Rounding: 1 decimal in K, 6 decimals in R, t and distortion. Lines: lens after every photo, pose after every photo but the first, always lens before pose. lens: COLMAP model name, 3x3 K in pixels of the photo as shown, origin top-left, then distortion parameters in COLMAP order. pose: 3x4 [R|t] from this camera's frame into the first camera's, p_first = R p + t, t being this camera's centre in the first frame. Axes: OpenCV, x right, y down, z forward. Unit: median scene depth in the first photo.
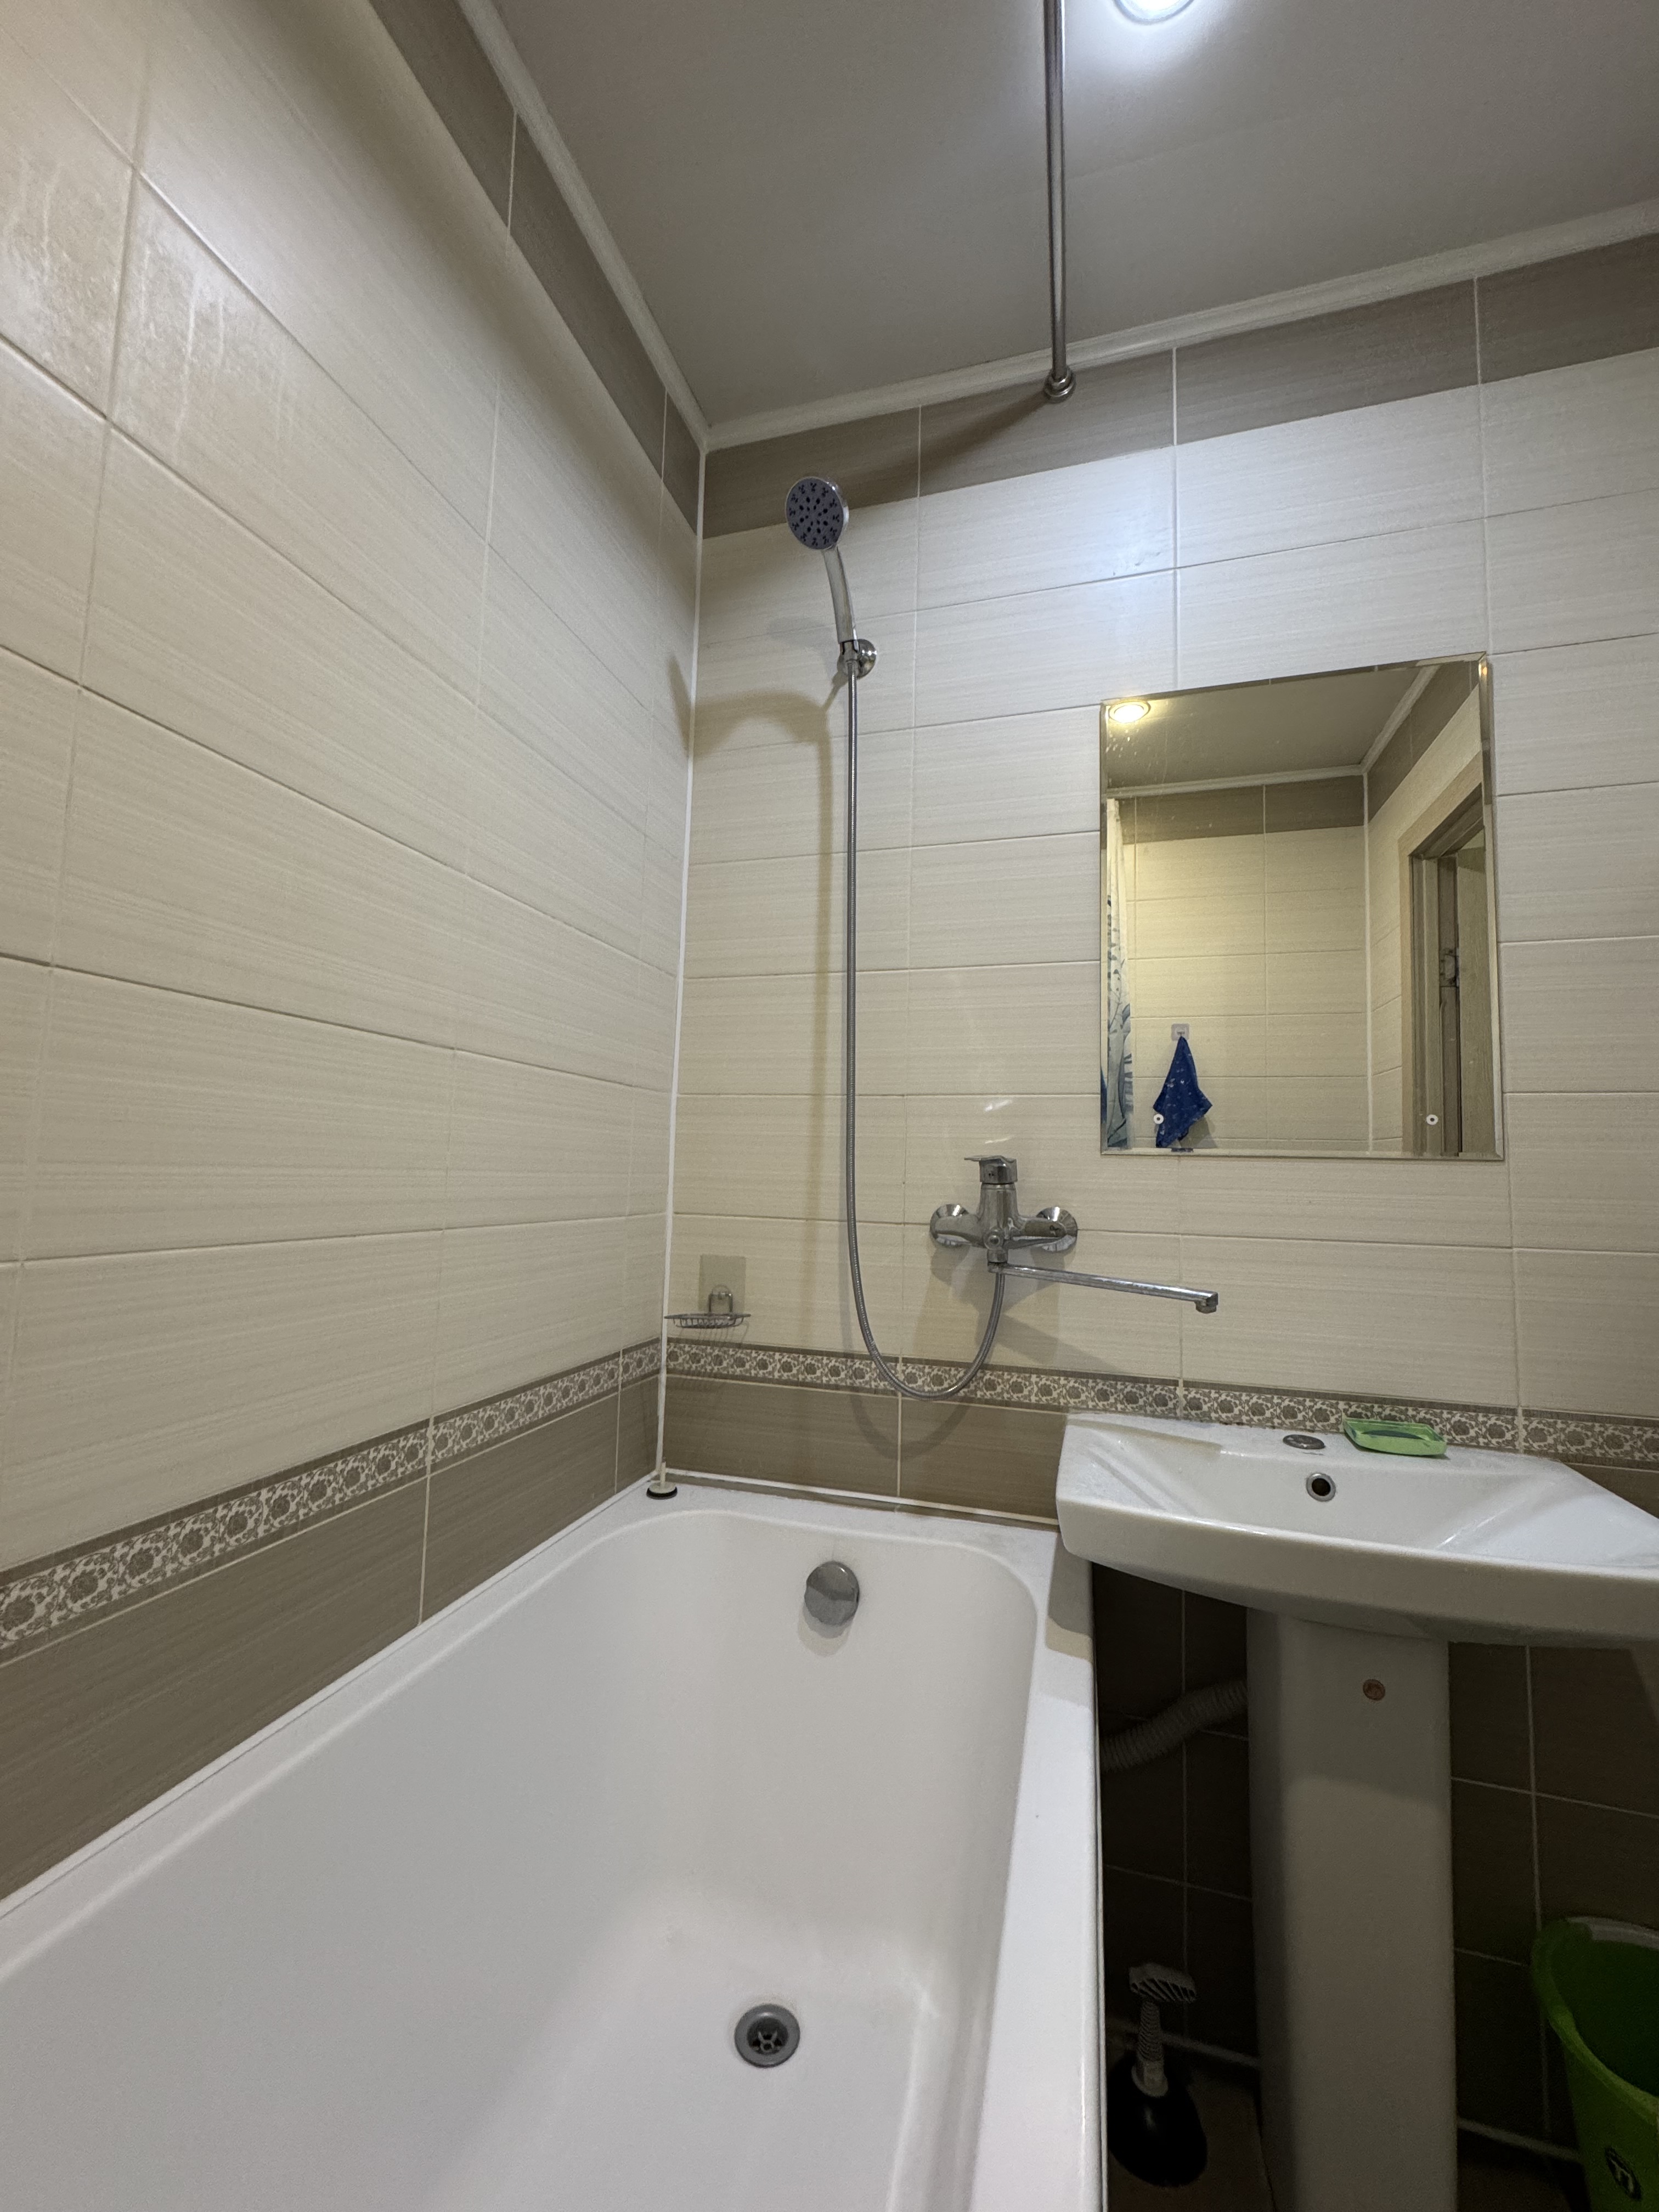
lens RADIAL K [[877.6, 0, 833.8], [0, 877.6, 1106.1], [0, 0, 1]] dist [-0.003387, 0.000642]
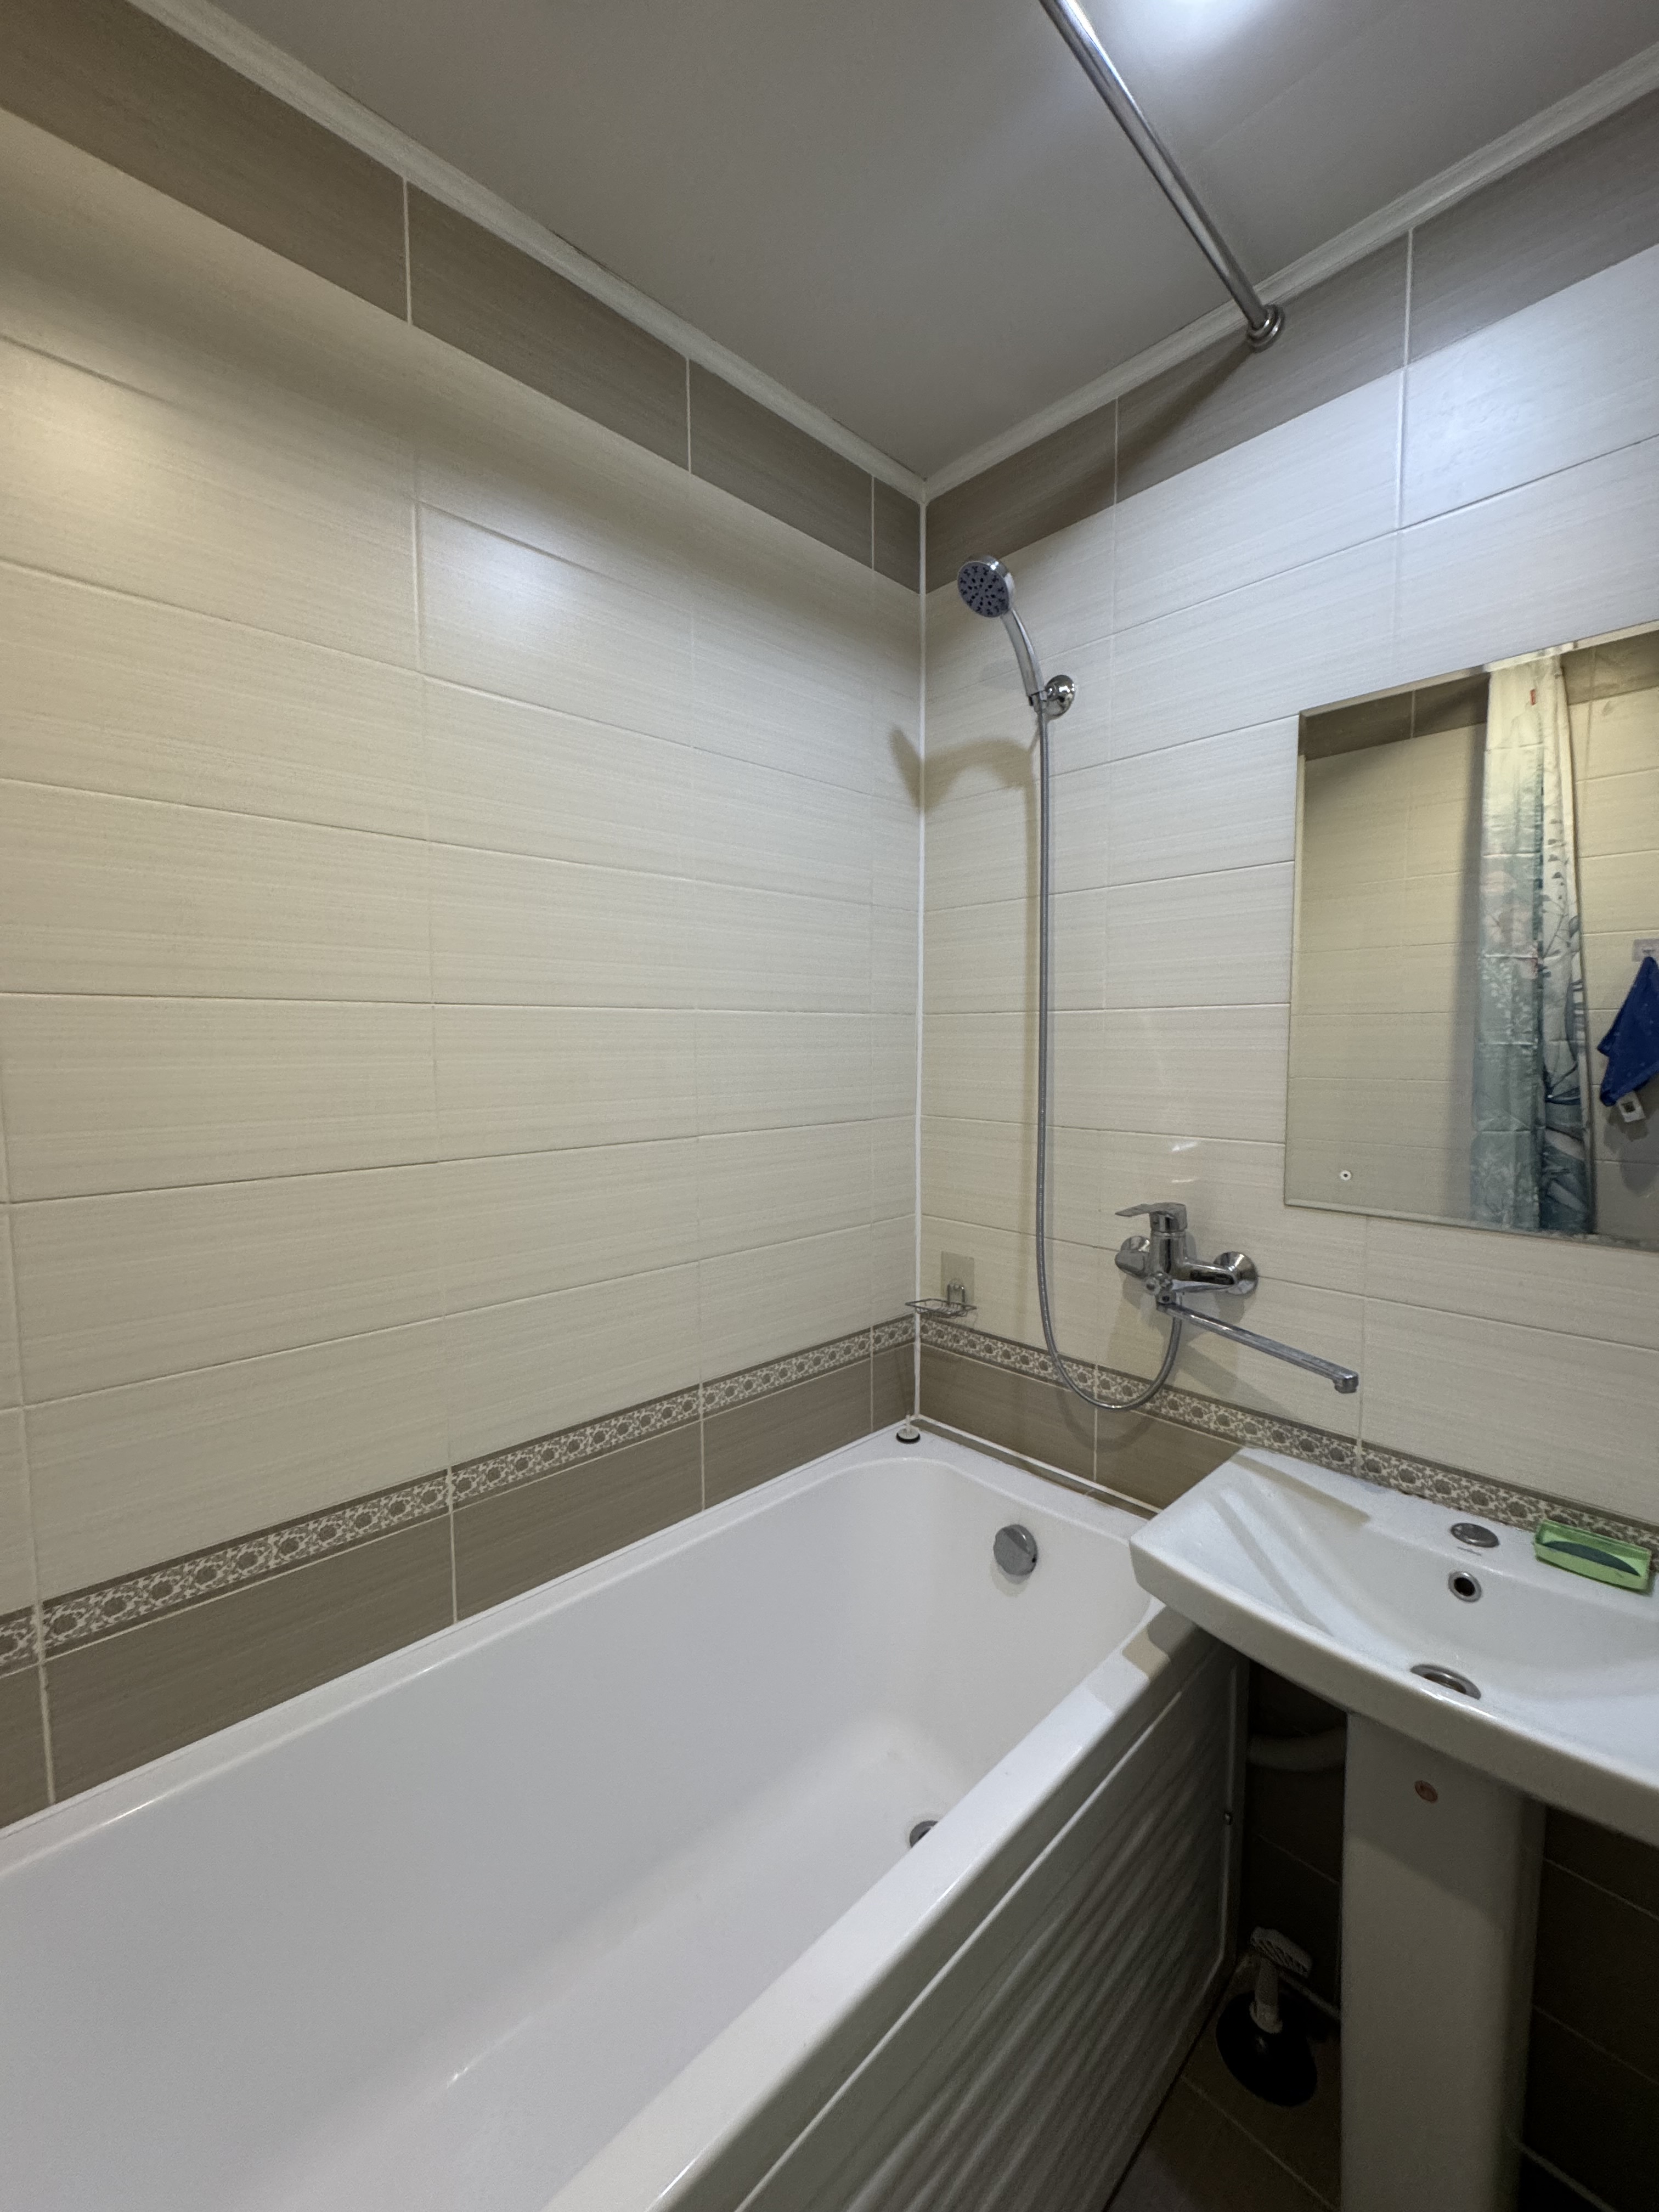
lens RADIAL K [[877.6, 0, 835.0], [0, 877.6, 1108.2], [0, 0, 1]] dist [-0.003387, 0.000642]
pose [[0.869062, 0.009065, -0.494621, 0.358160], [0.064950, 0.989087, 0.132245, -0.219501], [0.490422, -0.147054, 0.858989, -0.078440]]
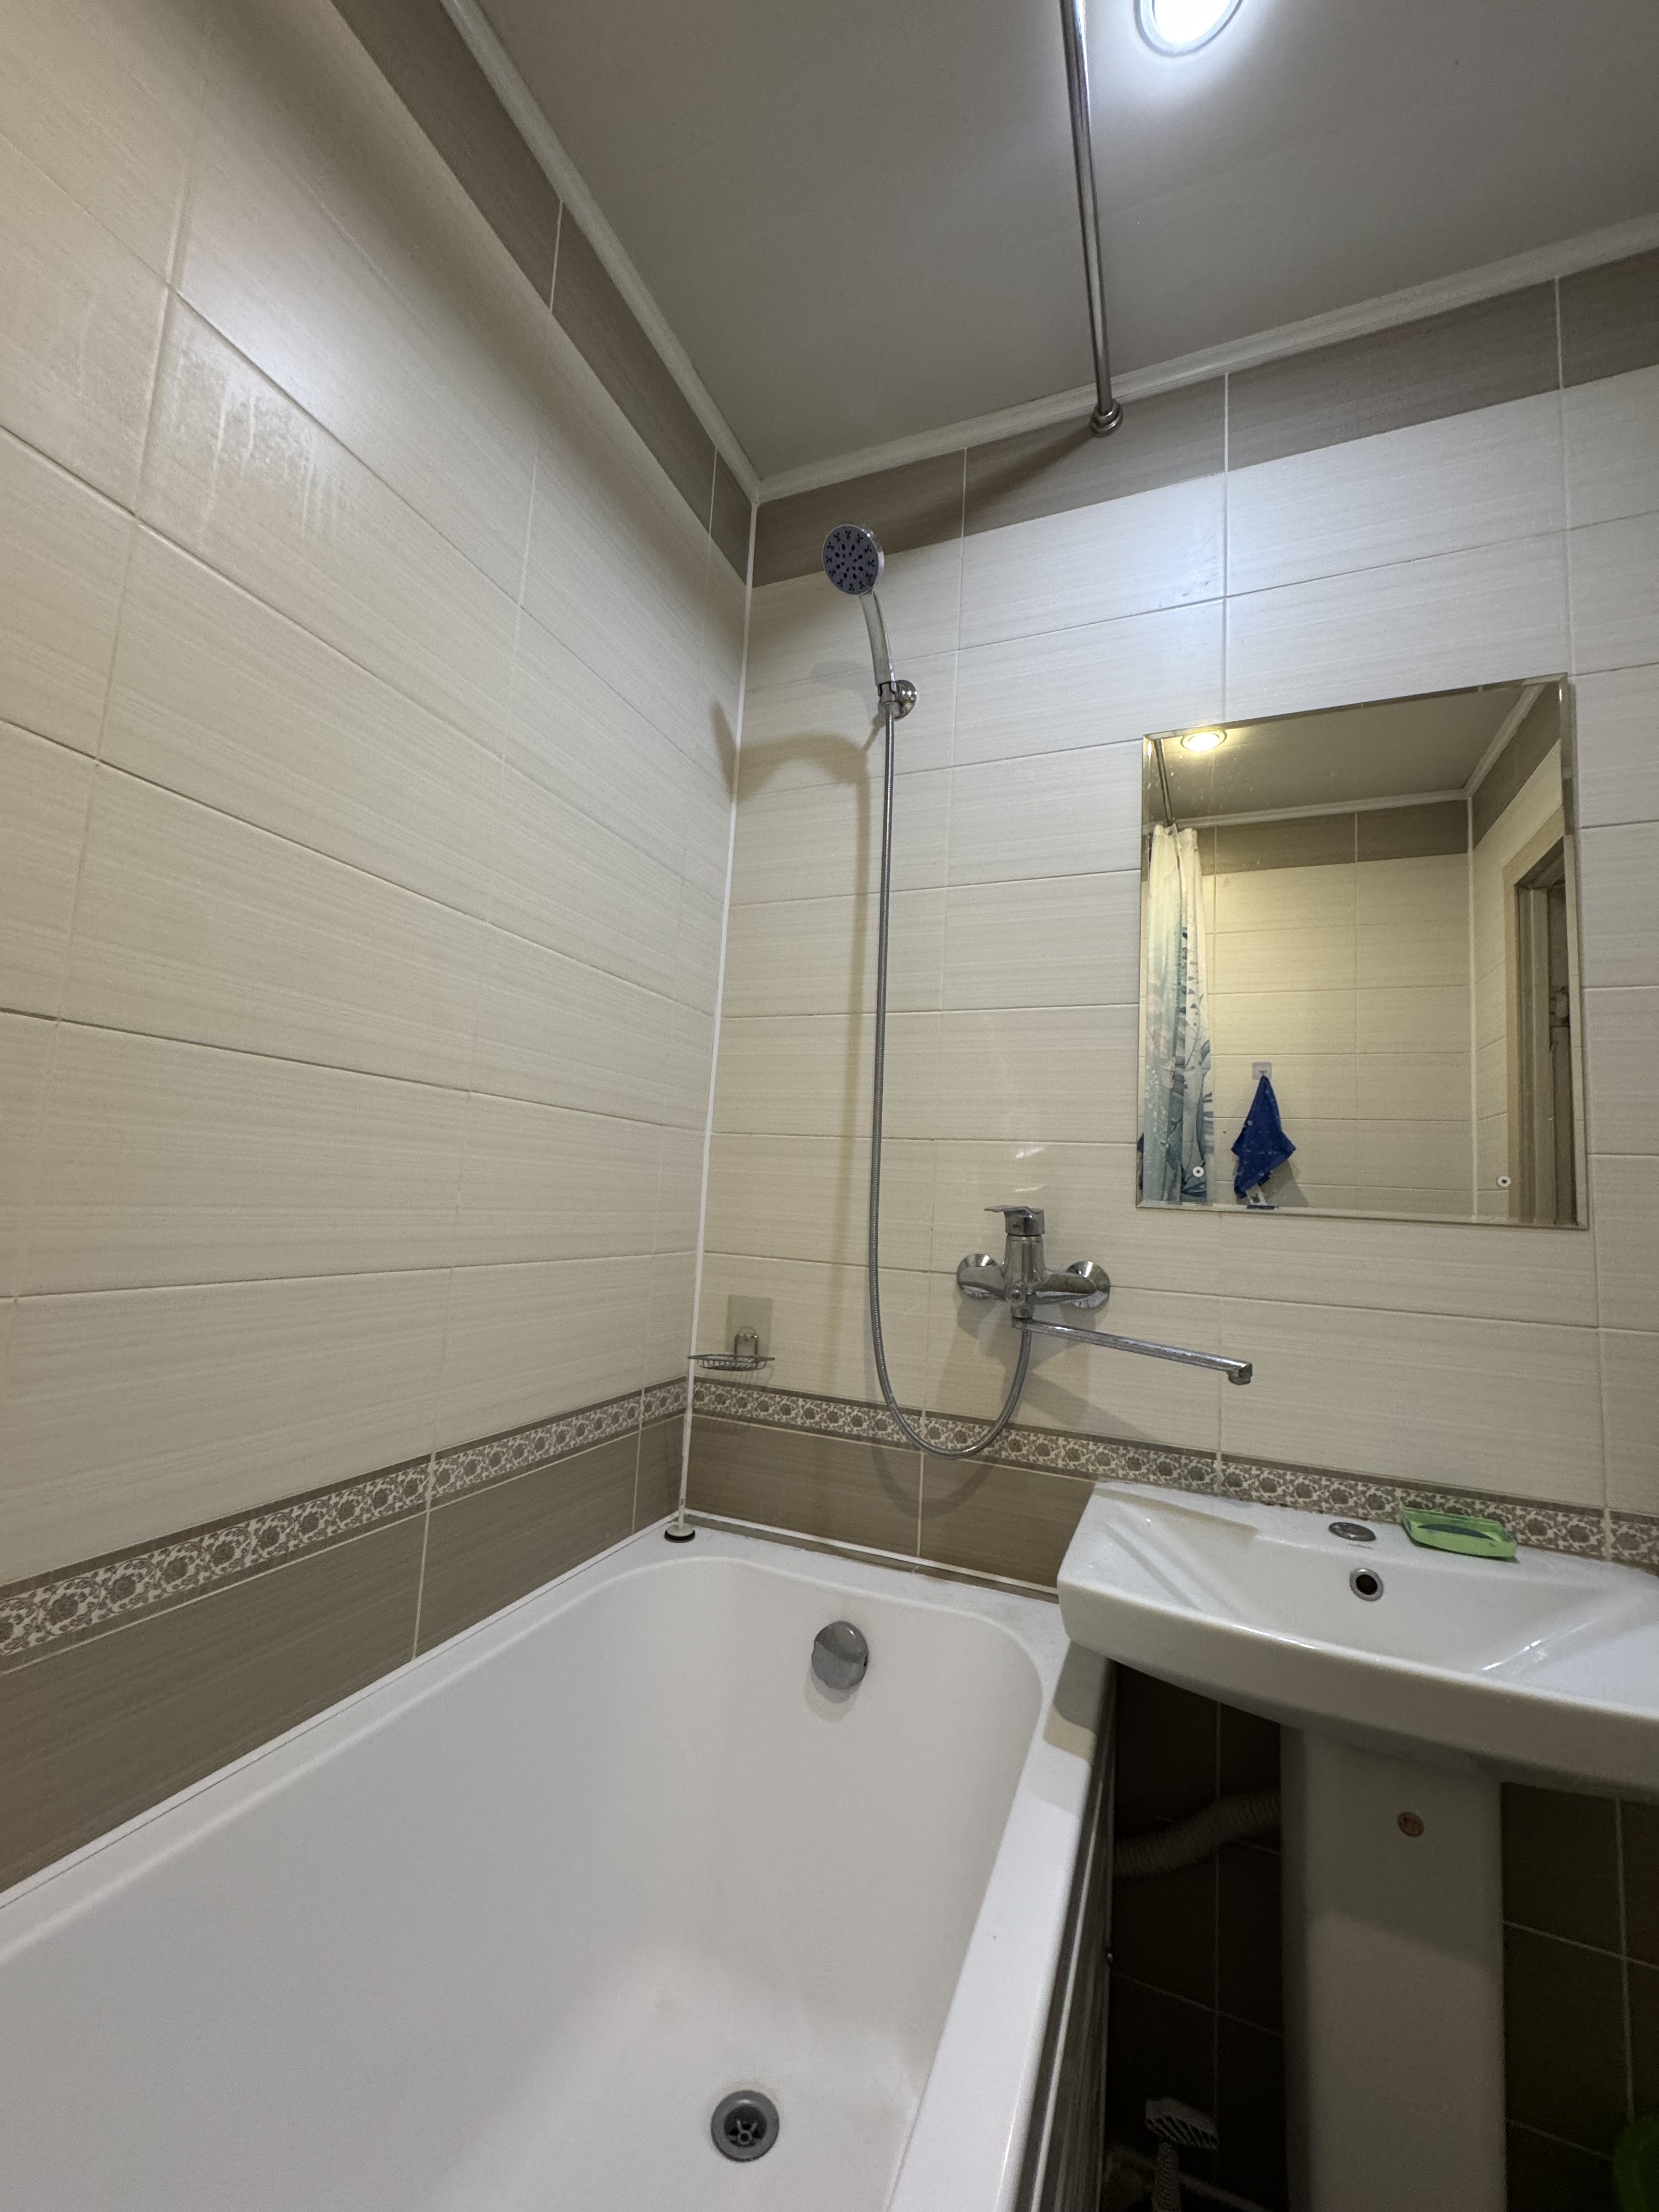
lens RADIAL K [[877.6, 0, 833.4], [0, 877.6, 1106.0], [0, 0, 1]] dist [-0.003387, 0.000642]
pose [[0.994275, 0.017348, -0.105431, 0.077972], [-0.020552, 0.999357, -0.029380, -0.020310], [0.104854, 0.031379, 0.993992, 0.018305]]
